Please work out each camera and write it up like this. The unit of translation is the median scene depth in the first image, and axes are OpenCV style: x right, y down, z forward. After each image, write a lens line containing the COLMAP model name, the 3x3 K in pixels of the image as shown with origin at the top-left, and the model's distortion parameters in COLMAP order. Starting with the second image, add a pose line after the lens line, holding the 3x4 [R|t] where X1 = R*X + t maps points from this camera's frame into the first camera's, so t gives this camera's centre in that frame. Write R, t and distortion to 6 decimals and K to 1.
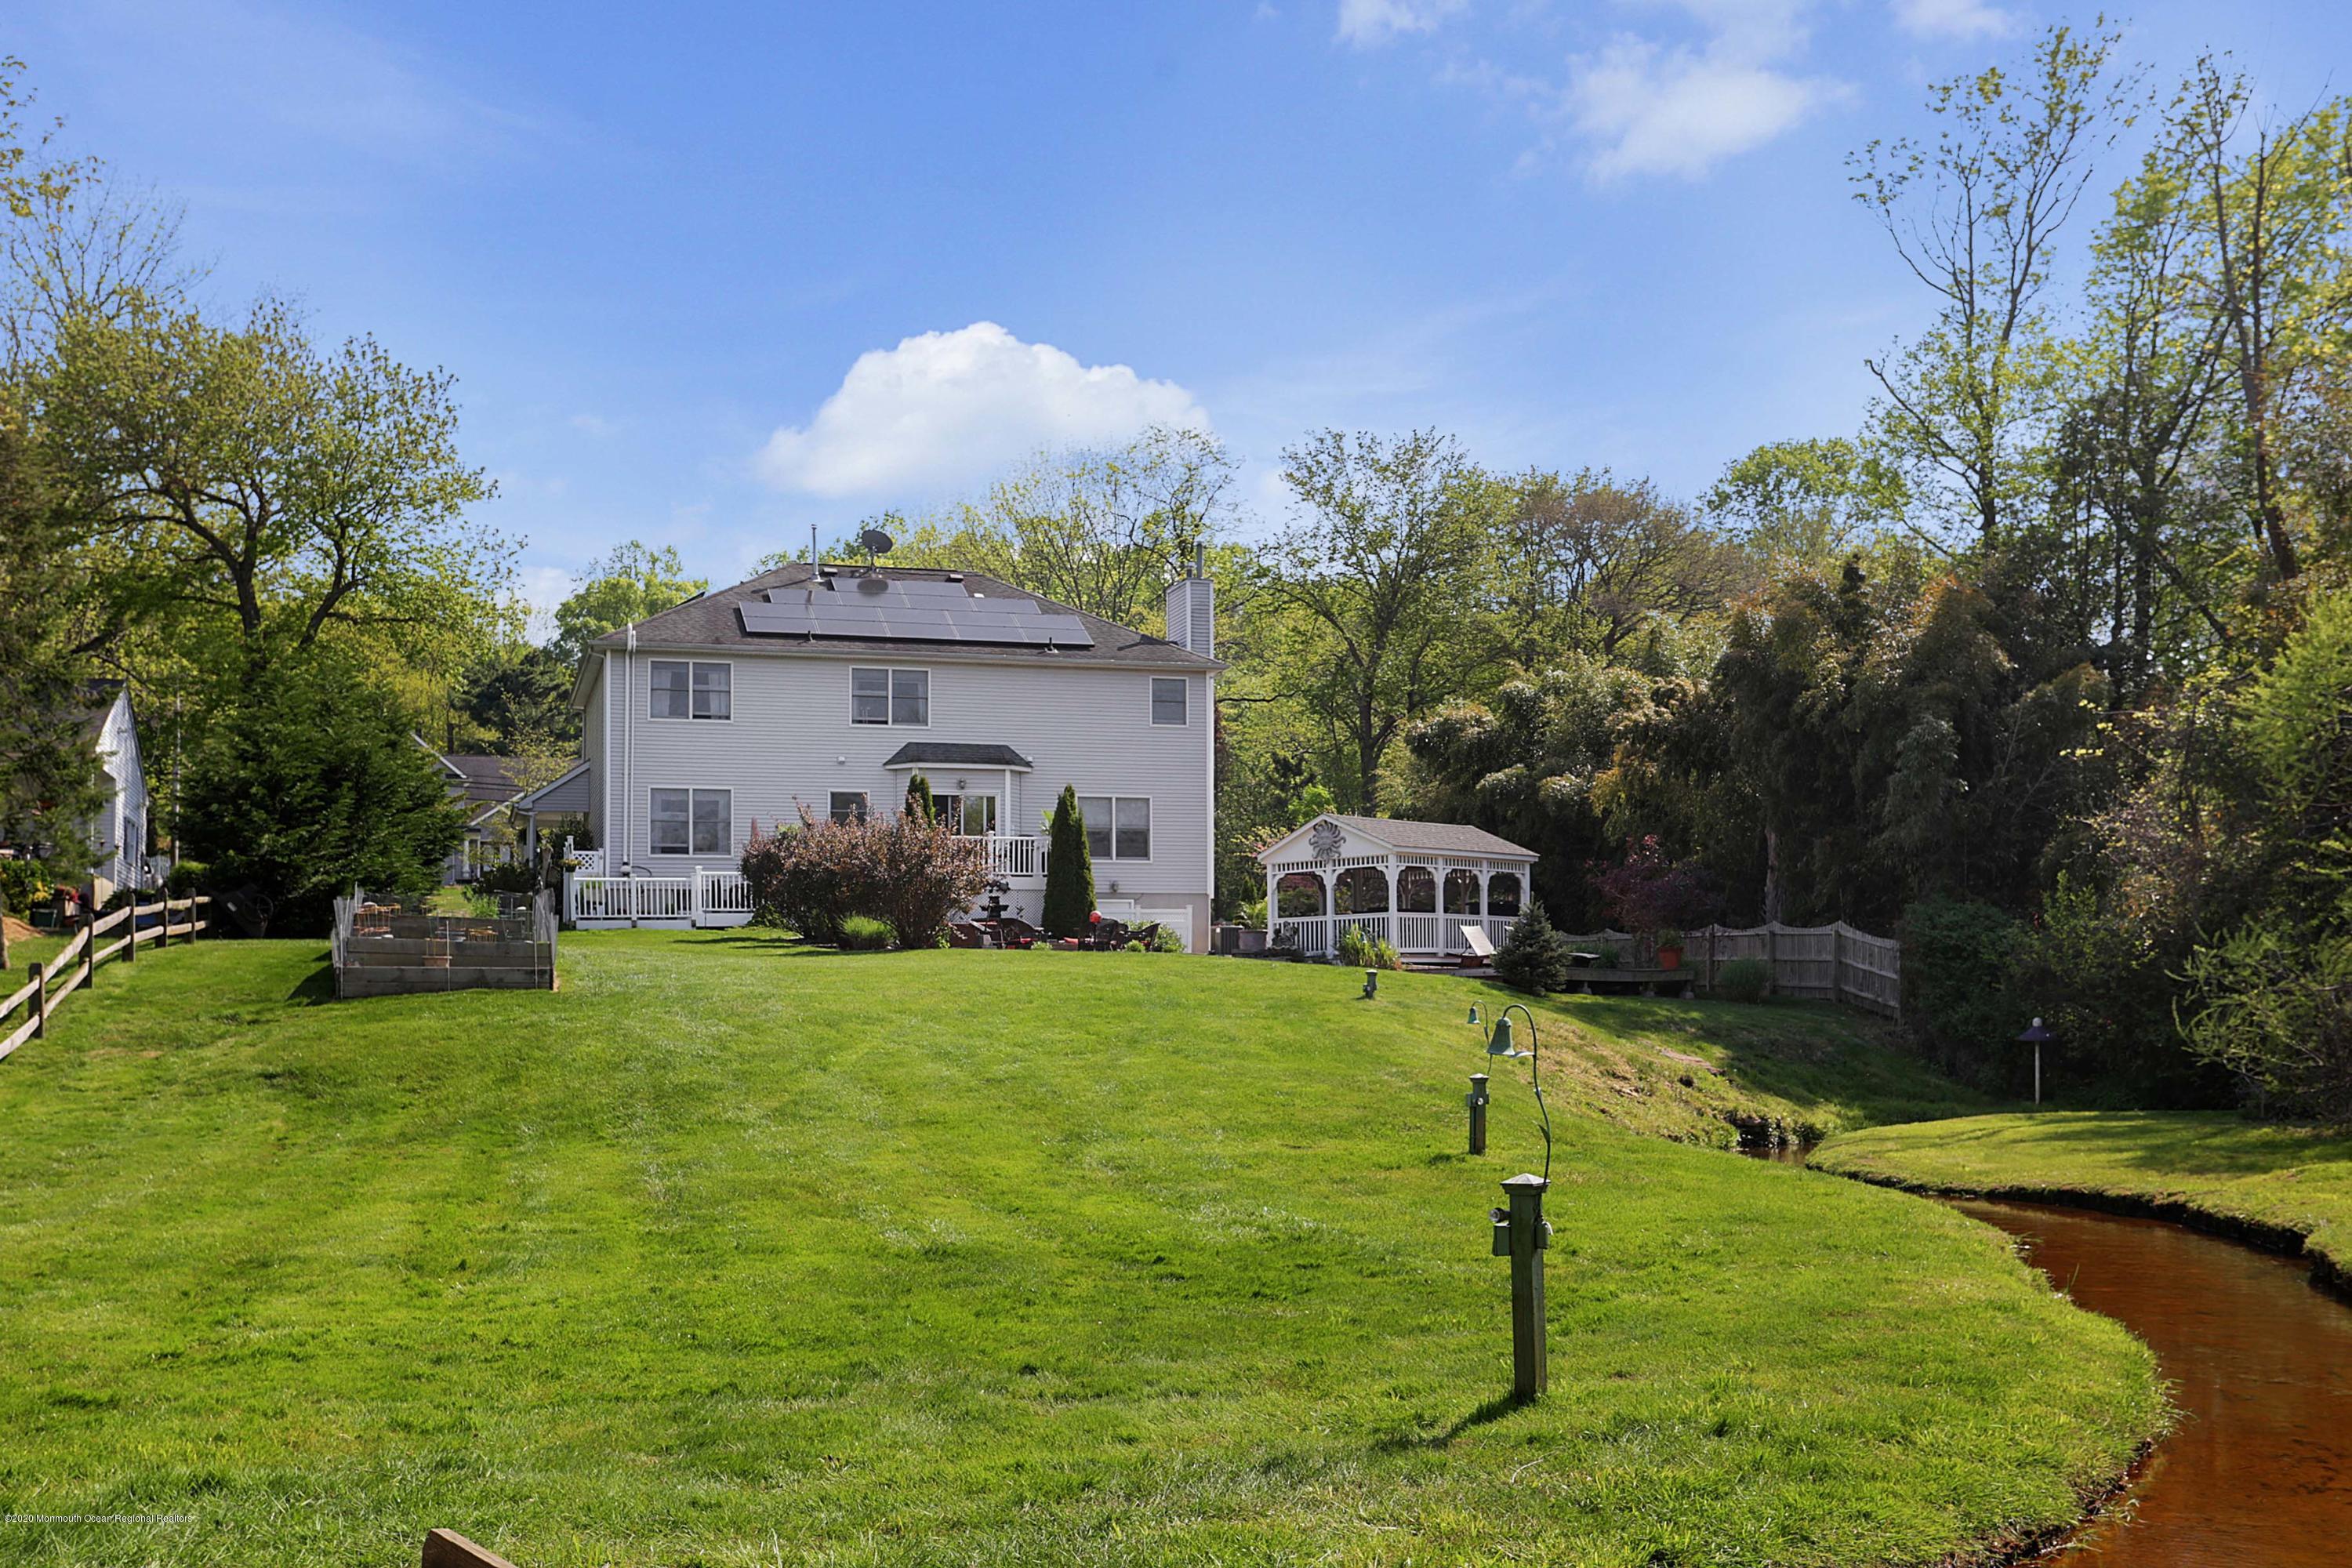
lens RADIAL K [[2344.5, 0, 1184.2], [0, 2344.5, 784.8], [0, 0, 1]] dist [0.073451, 0.000000]
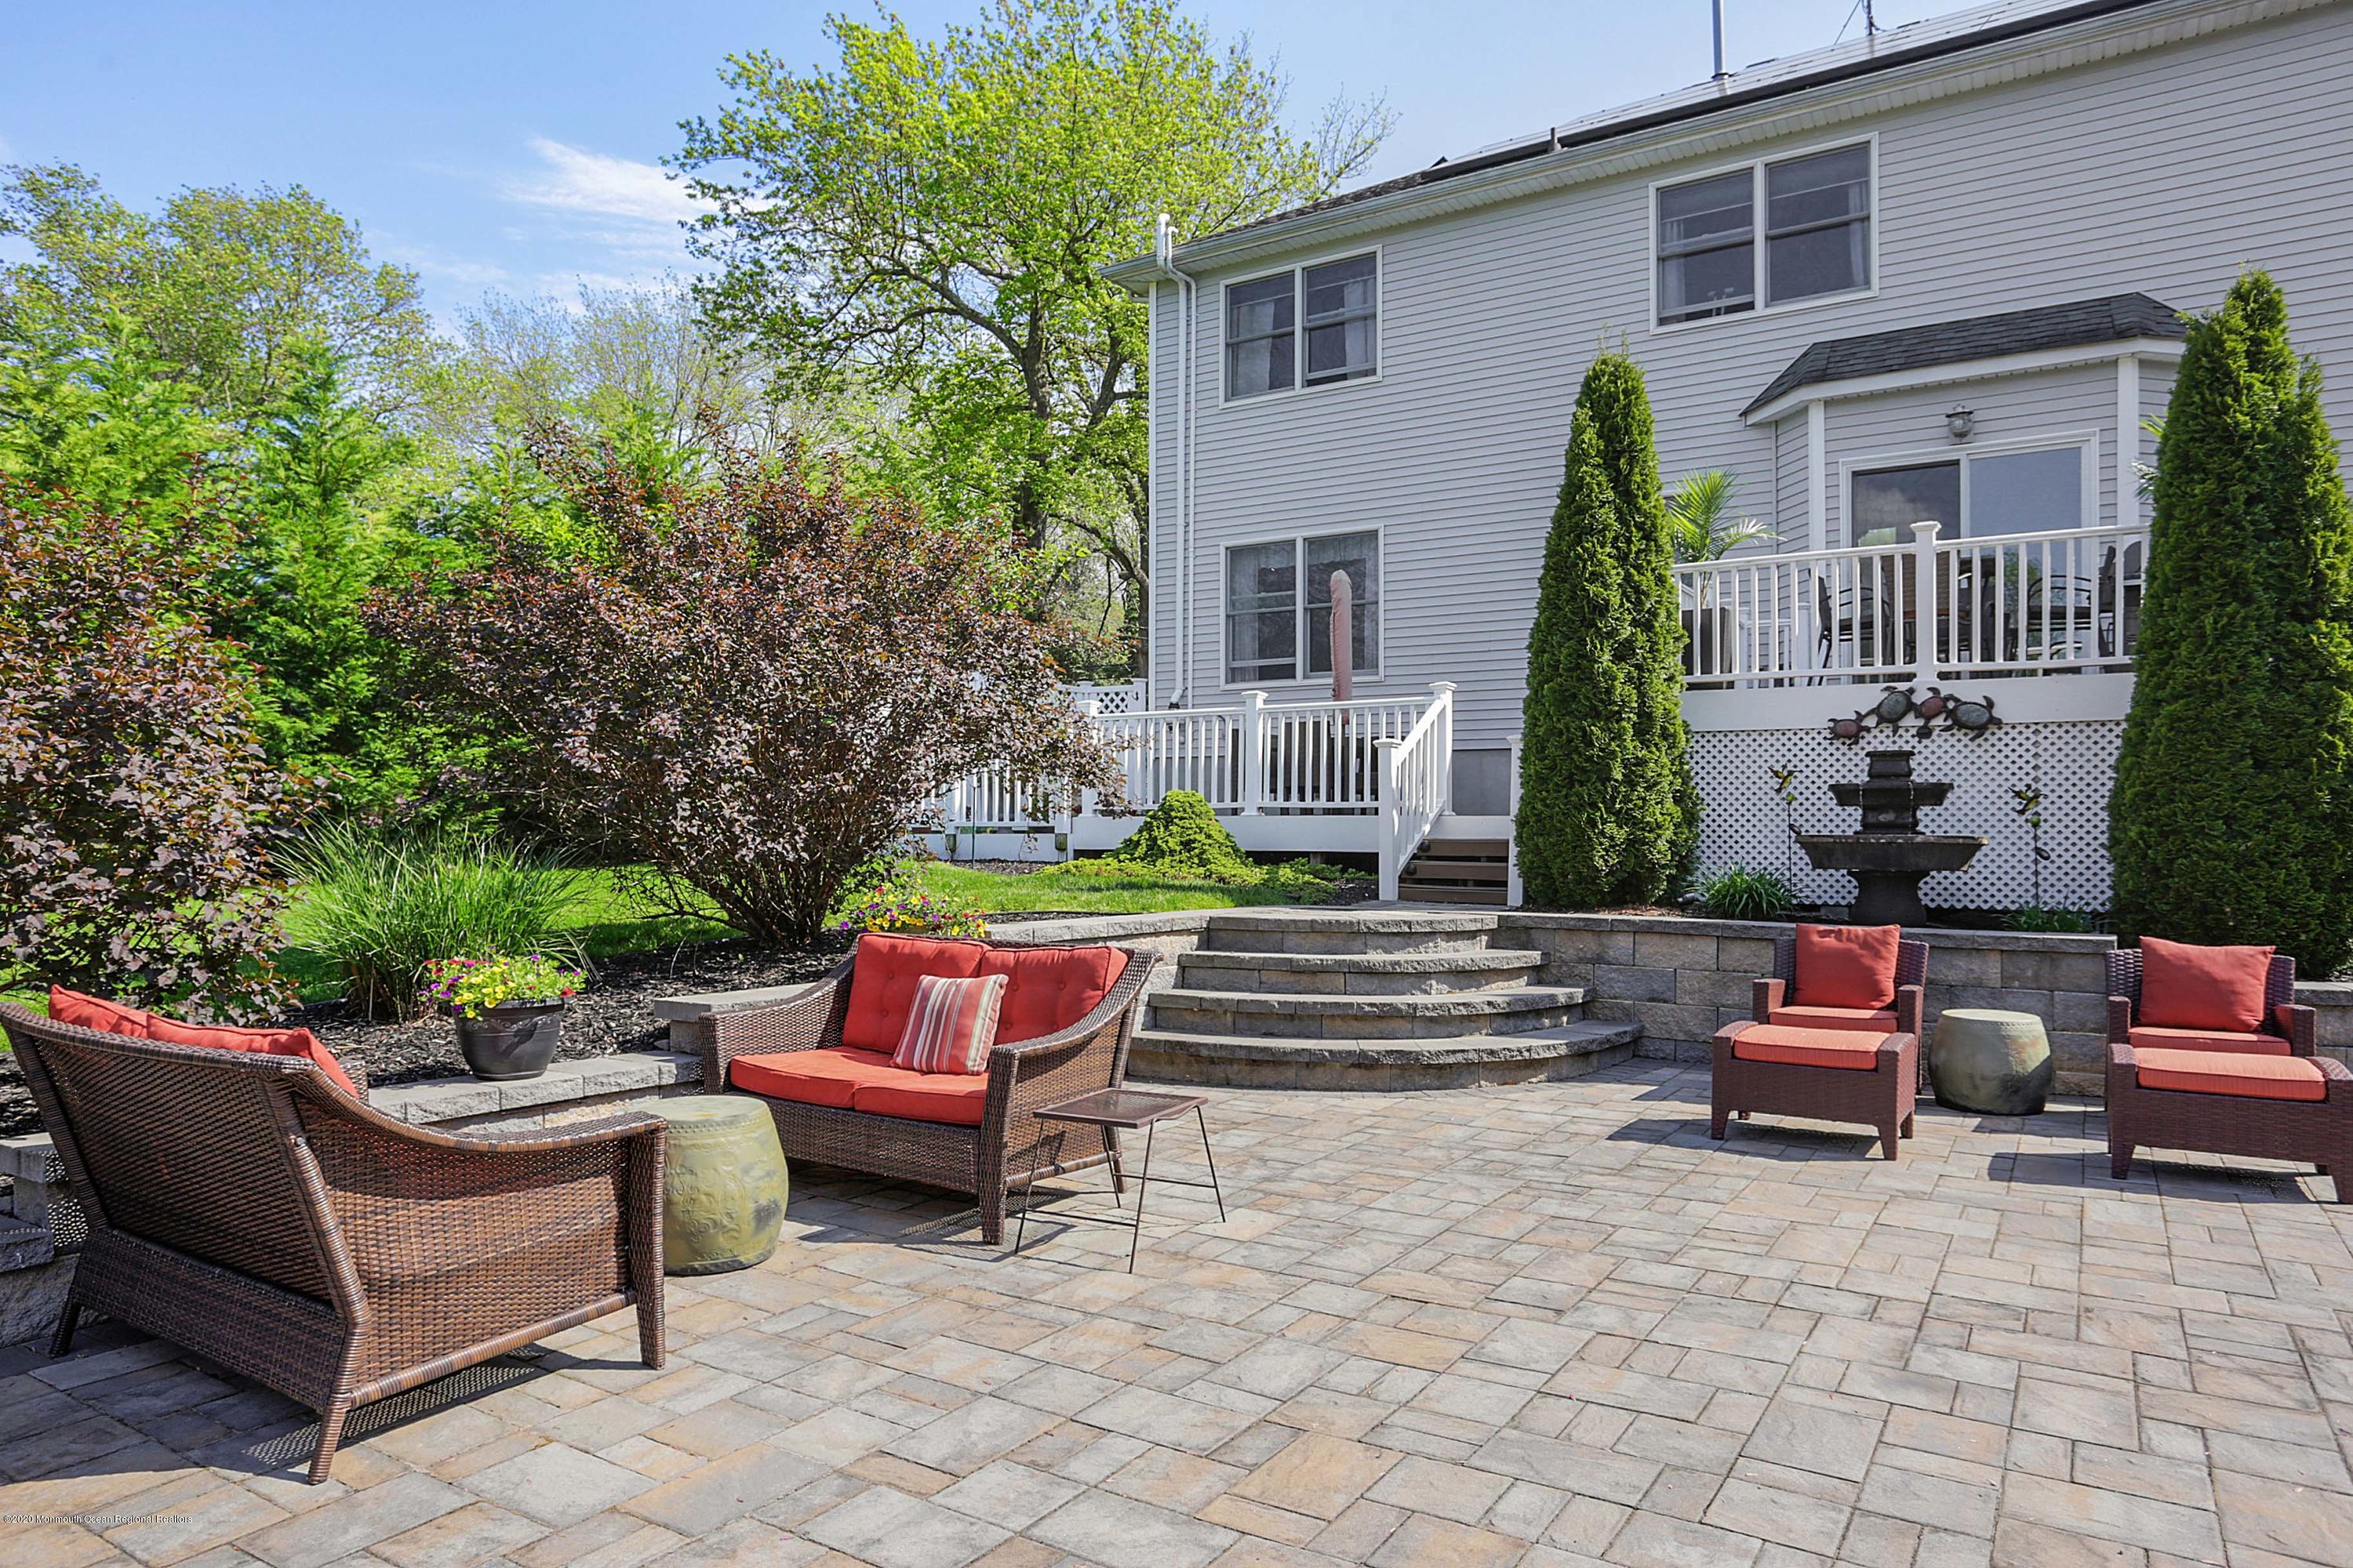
lens RADIAL K [[1461.5, 0, 1099.6], [0, 1461.5, 822.4], [0, 0, 1]] dist [-0.015707, 0.019456]
pose [[0.635119, 0.008661, -0.772366, -0.014829], [0.065752, 0.995701, 0.065233, 0.065059], [0.769610, -0.092216, 0.631820, 1.381855]]
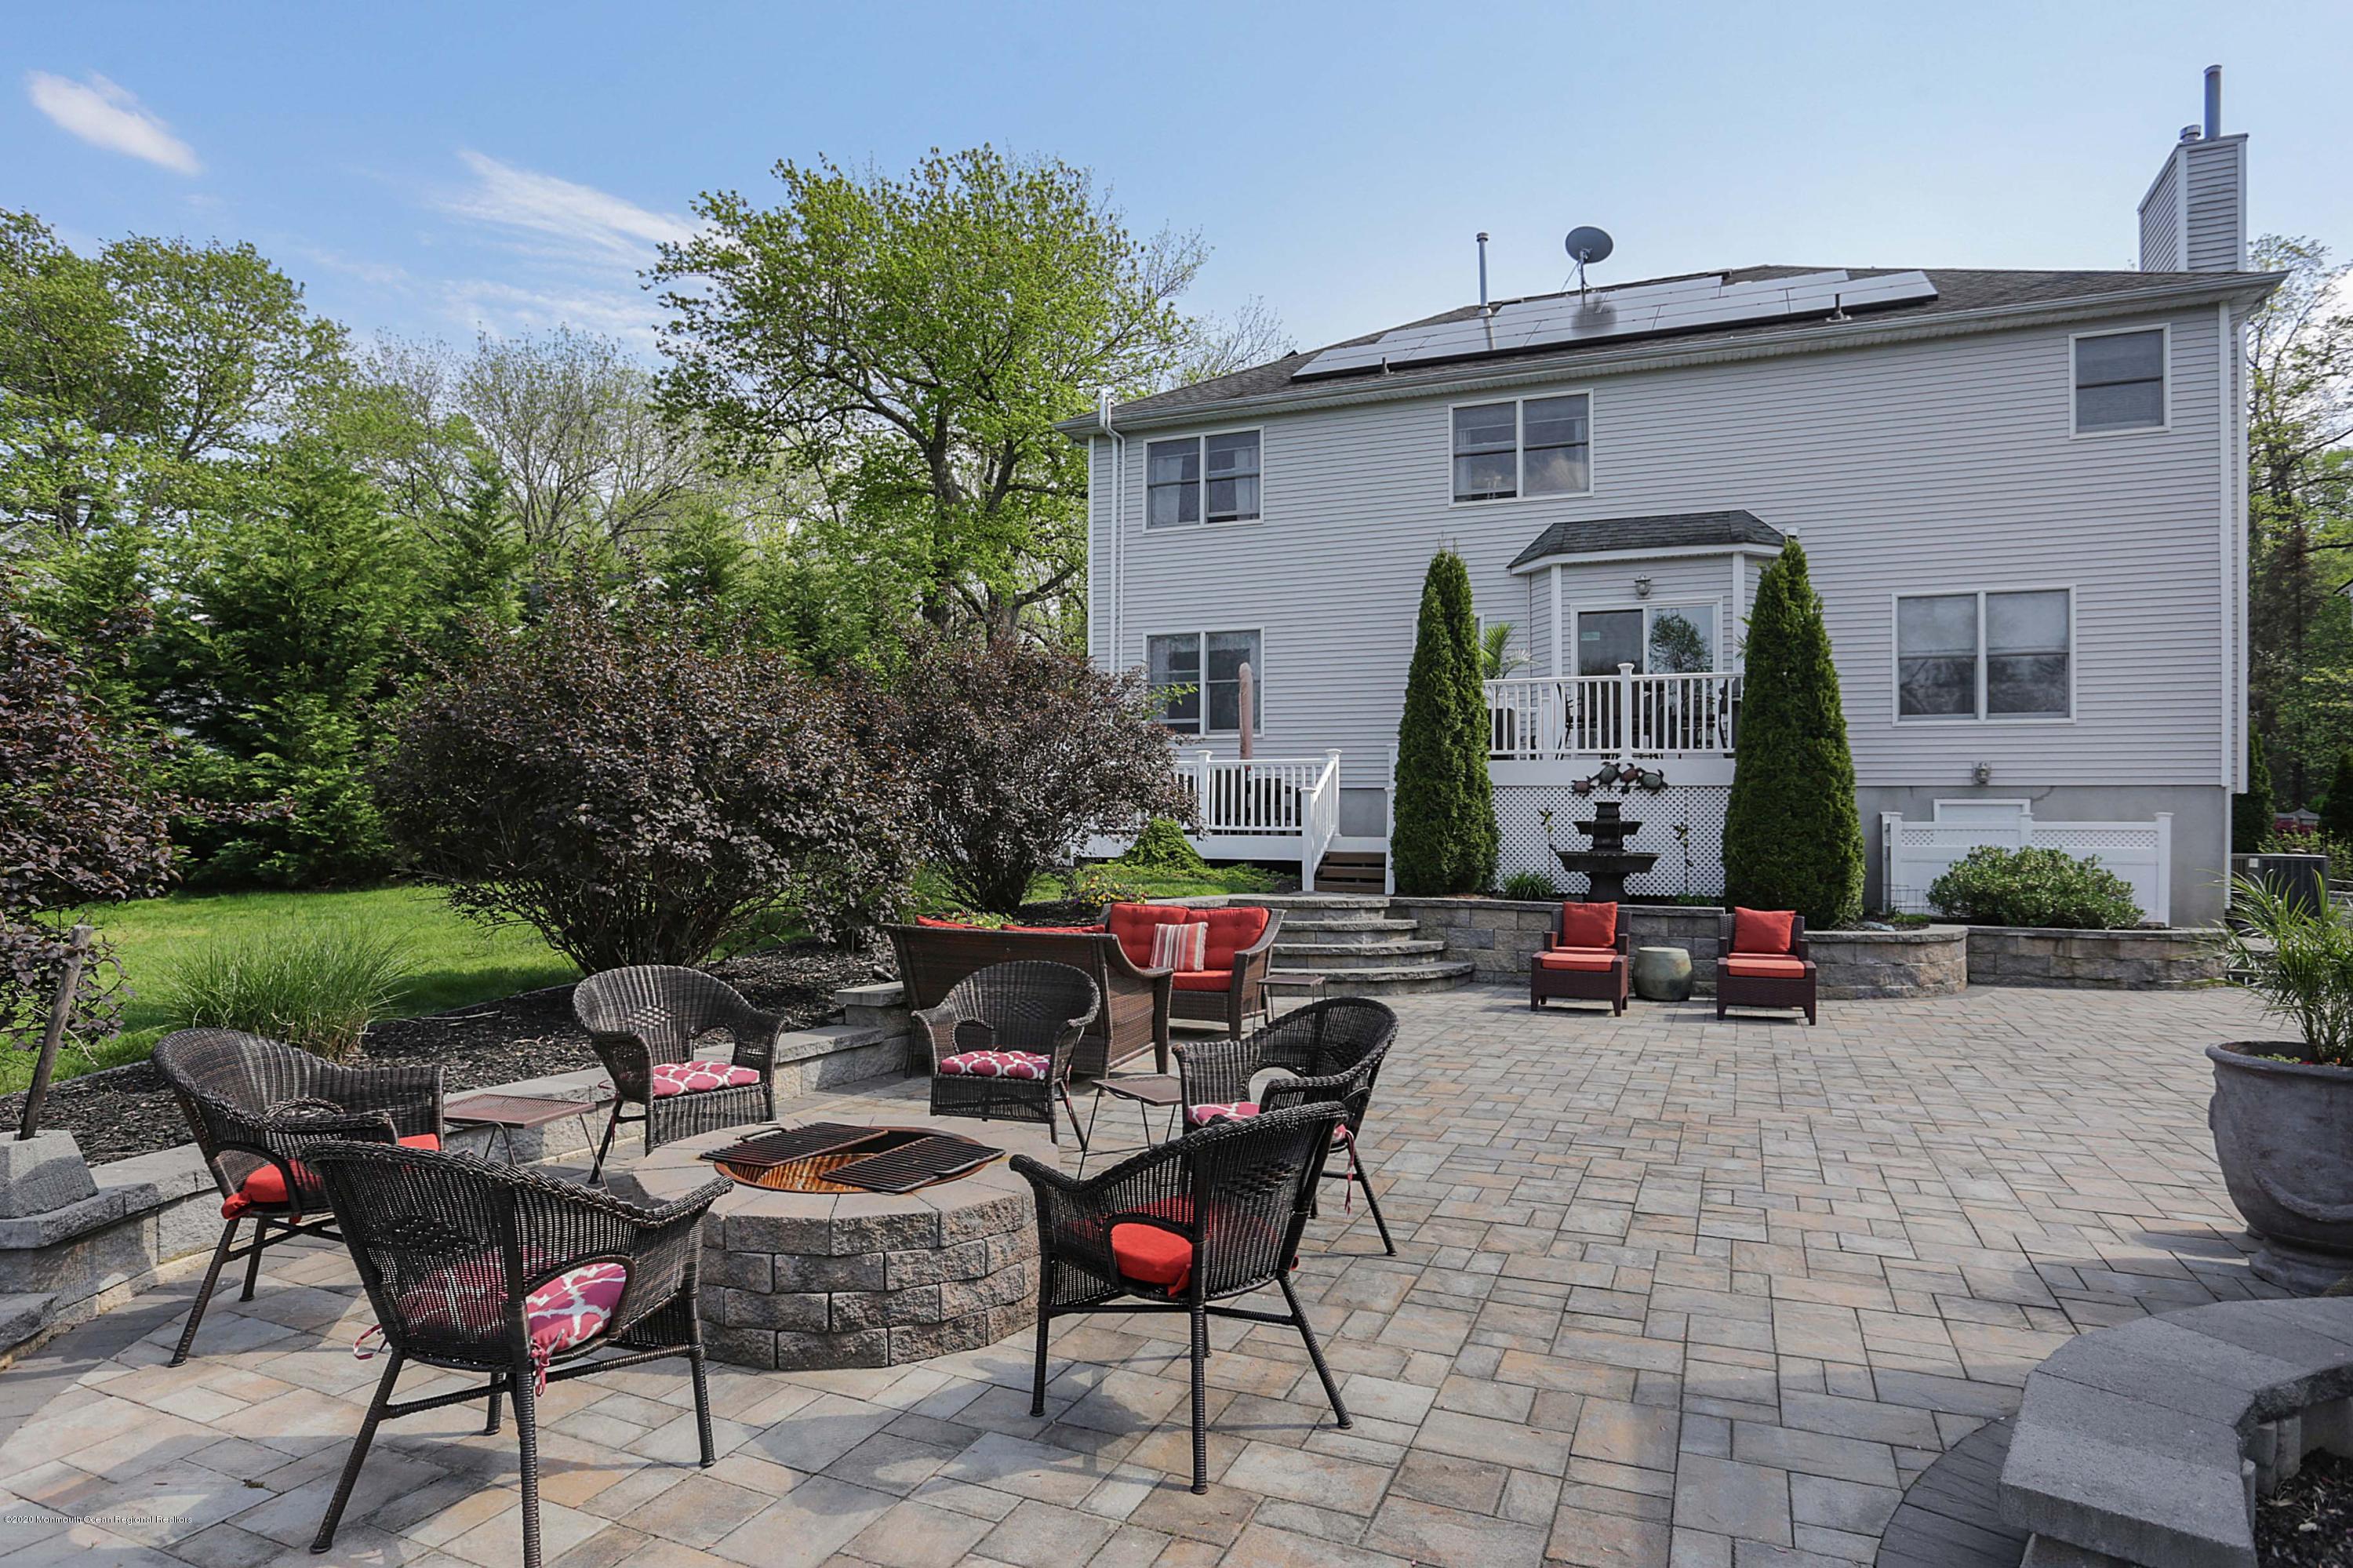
lens RADIAL K [[1367.6, 0, 1152.5], [0, 1367.6, 807.1], [0, 0, 1]] dist [0.001345, 0.003727]
pose [[0.773712, 0.002499, -0.633532, 0.033288], [0.043965, 0.997370, 0.057626, 0.049009], [0.632010, -0.072439, 0.771567, 1.237780]]
